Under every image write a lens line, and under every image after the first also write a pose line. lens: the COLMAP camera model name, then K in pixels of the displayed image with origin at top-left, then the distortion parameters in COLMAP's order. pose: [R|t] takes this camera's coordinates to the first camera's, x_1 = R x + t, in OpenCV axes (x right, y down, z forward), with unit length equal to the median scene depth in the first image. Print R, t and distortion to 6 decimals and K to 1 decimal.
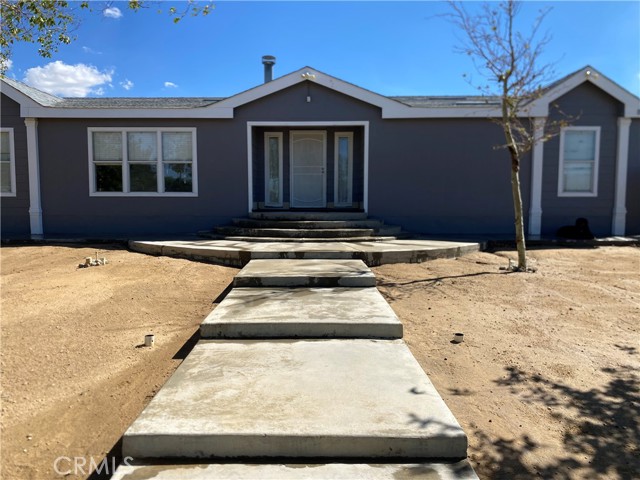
lens RADIAL K [[496.1, 0, 320.0], [0, 496.1, 240.0], [0, 0, 1]] dist [-0.001685, -0.006043]
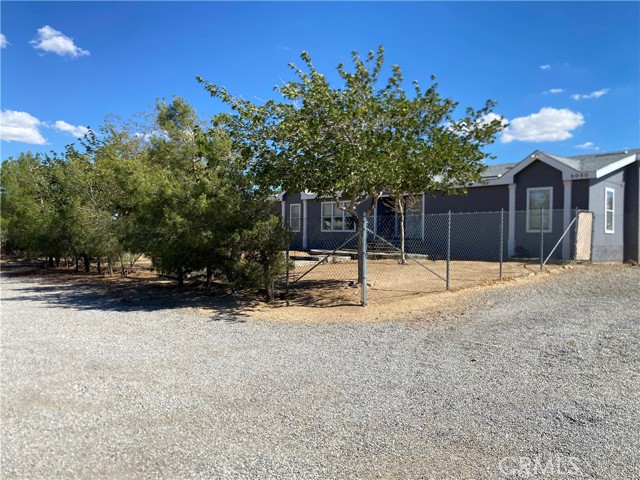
lens RADIAL K [[496.1, 0, 320.0], [0, 496.1, 240.0], [0, 0, 1]] dist [-0.001685, -0.006043]
pose [[0.678411, 0.011324, -0.734596, 1.203669], [-0.067000, 0.996668, -0.046512, 0.053427], [0.731622, 0.080773, 0.676909, -0.543442]]
